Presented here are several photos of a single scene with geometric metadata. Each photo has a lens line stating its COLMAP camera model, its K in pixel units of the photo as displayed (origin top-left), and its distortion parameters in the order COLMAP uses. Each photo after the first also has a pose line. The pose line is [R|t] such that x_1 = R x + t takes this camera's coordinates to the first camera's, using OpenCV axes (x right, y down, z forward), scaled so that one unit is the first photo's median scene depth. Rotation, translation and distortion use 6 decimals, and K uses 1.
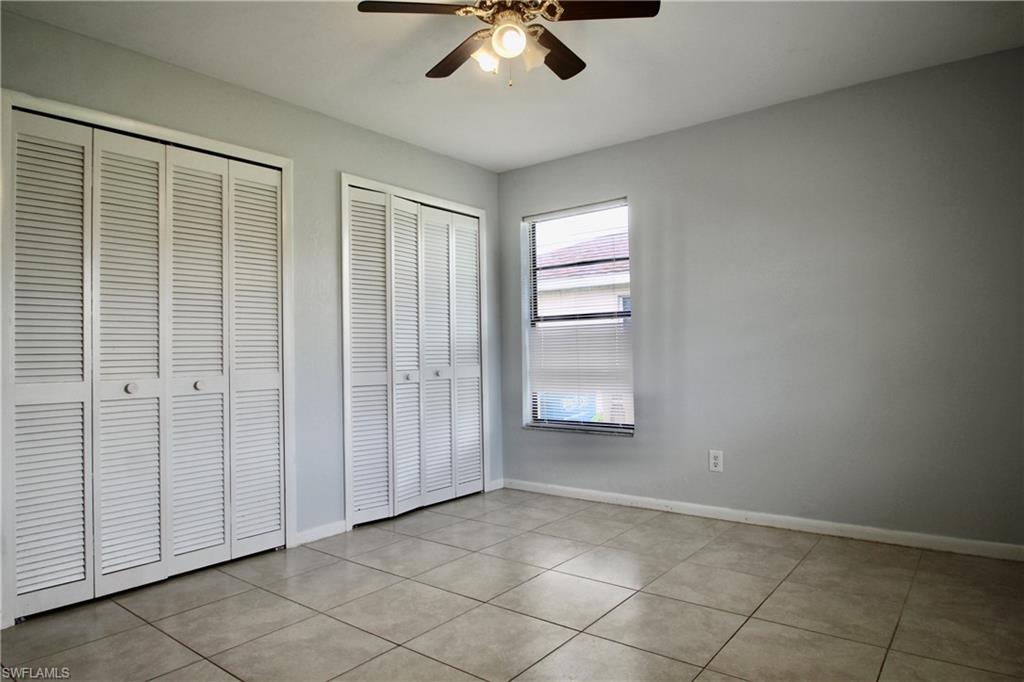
lens RADIAL K [[633.2, 0, 517.4], [0, 633.2, 343.0], [0, 0, 1]] dist [-0.023277, -0.002797]
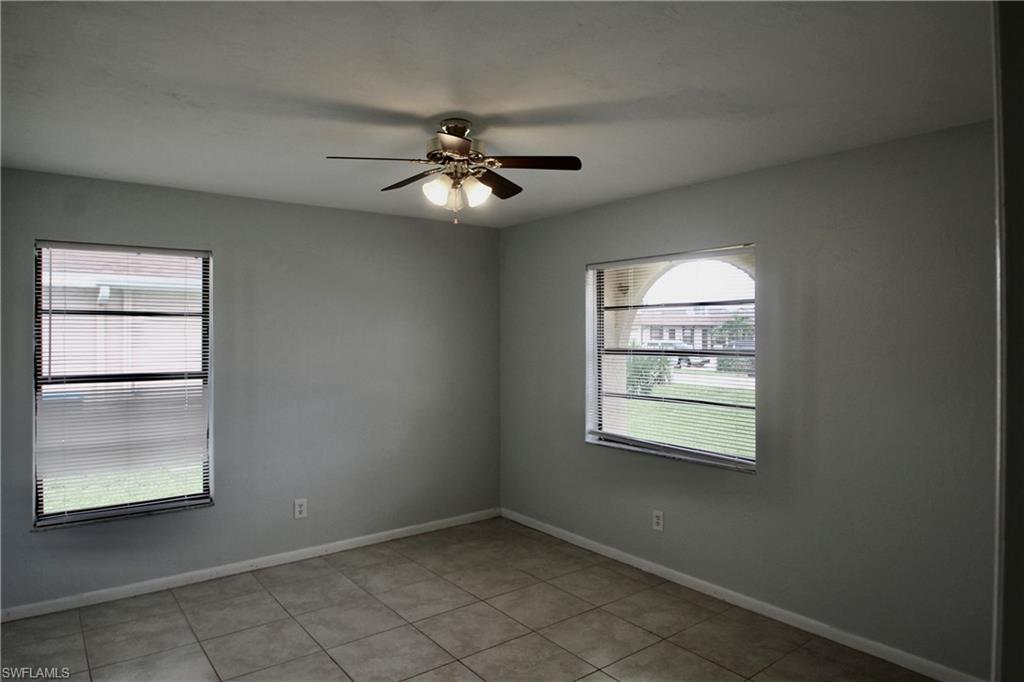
lens RADIAL K [[633.2, 0, 517.6], [0, 633.2, 337.3], [0, 0, 1]] dist [-0.023277, -0.002797]
pose [[0.254981, 0.014146, 0.966843, -0.720013], [-0.009626, 0.999881, -0.012090, -0.114378], [-0.966898, -0.006224, 0.255086, 0.371751]]
